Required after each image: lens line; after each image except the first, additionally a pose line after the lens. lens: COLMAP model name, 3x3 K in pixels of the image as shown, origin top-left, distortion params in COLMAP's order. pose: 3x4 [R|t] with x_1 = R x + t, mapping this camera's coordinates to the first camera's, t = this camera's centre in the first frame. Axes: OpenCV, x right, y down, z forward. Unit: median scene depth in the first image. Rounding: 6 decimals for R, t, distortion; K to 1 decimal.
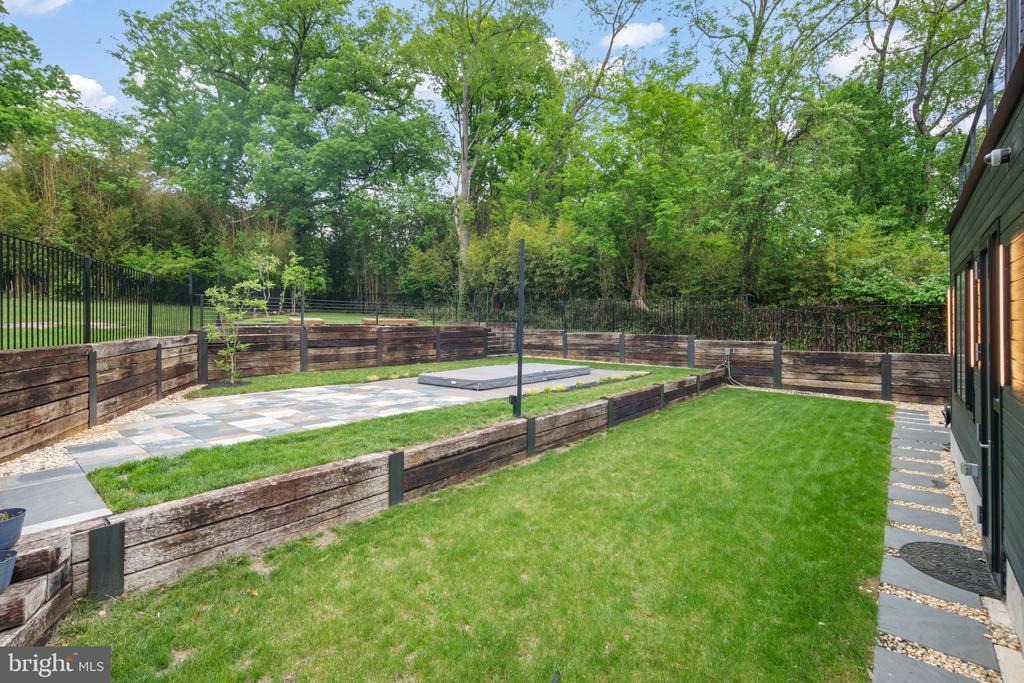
lens RADIAL K [[454.6, 0, 505.9], [0, 454.6, 325.4], [0, 0, 1]] dist [0.007020, -0.004736]
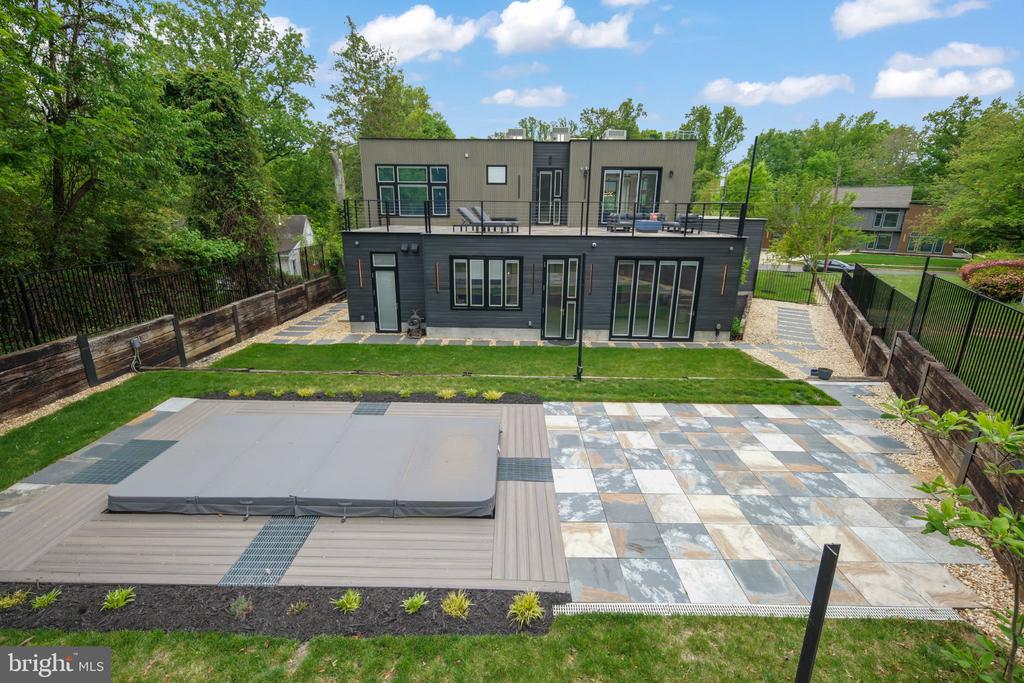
lens RADIAL K [[447.5, 0, 508.4], [0, 447.5, 329.2], [0, 0, 1]] dist [0.004348, -0.000495]
pose [[-0.650369, -0.200876, 0.732577, -0.385004], [-0.010241, 0.966632, 0.255964, -0.141161], [-0.759549, 0.158968, -0.630725, 0.932963]]
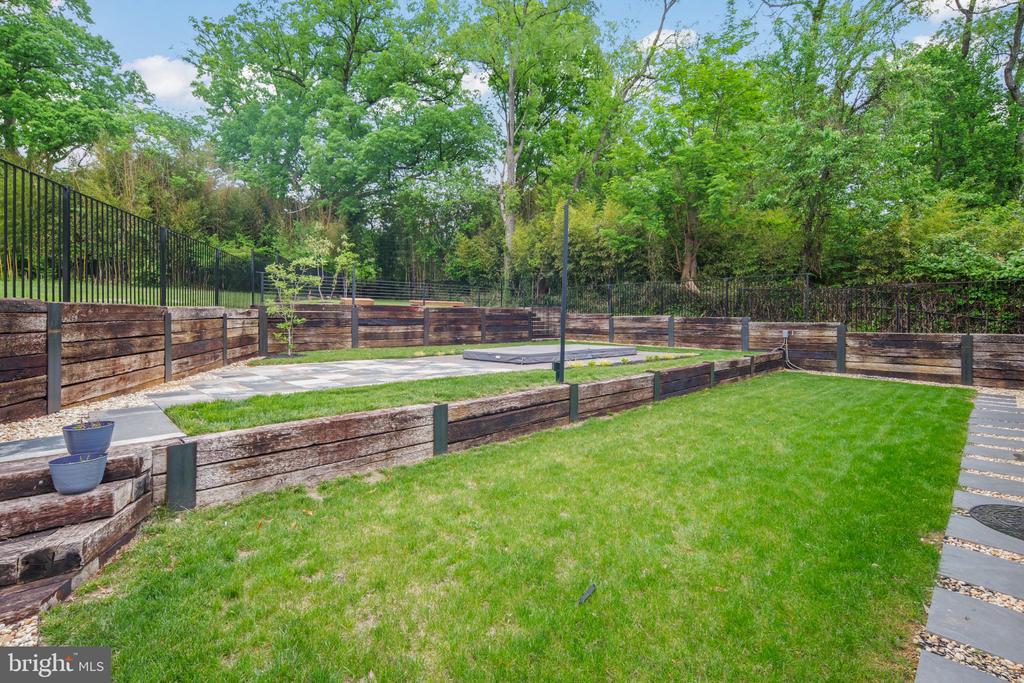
lens RADIAL K [[457.9, 0, 507.6], [0, 457.9, 323.1], [0, 0, 1]] dist [0.007826, -0.005294]
pose [[0.995318, 0.005510, -0.096501, 0.003030], [-0.004756, 0.999956, 0.008040, 0.028230], [0.096542, -0.007543, 0.995300, -0.005739]]
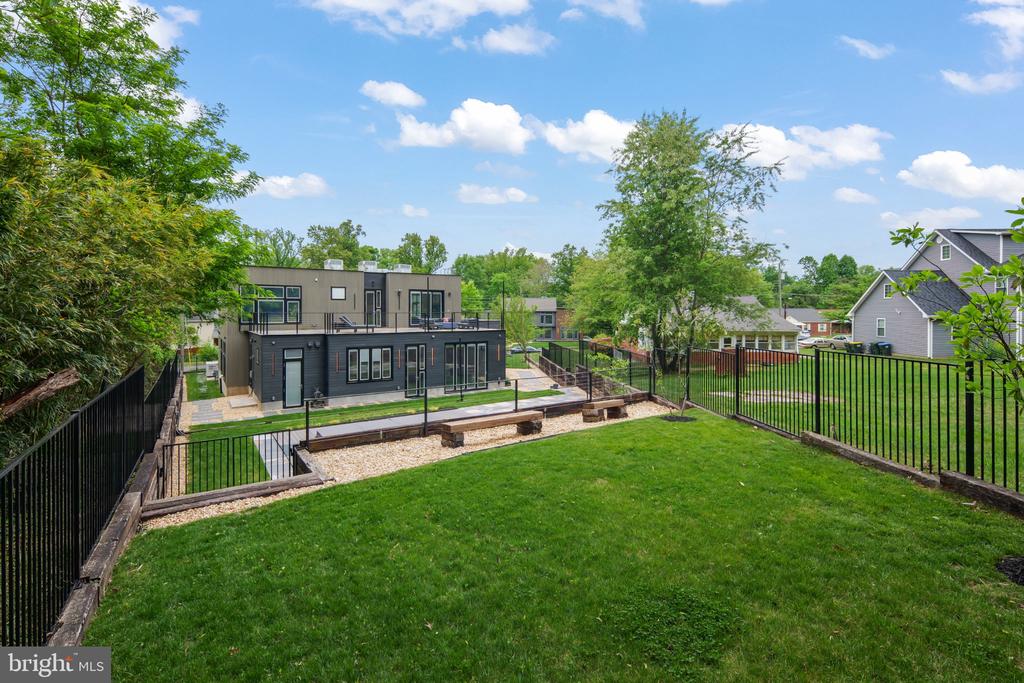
lens RADIAL K [[454.4, 0, 496.2], [0, 454.4, 311.6], [0, 0, 1]] dist [0.002247, -0.000022]
pose [[-0.963021, 0.006918, 0.269336, -0.433522], [0.004869, 0.999954, -0.008275, -0.148497], [-0.269381, -0.006658, -0.963011, 1.665273]]
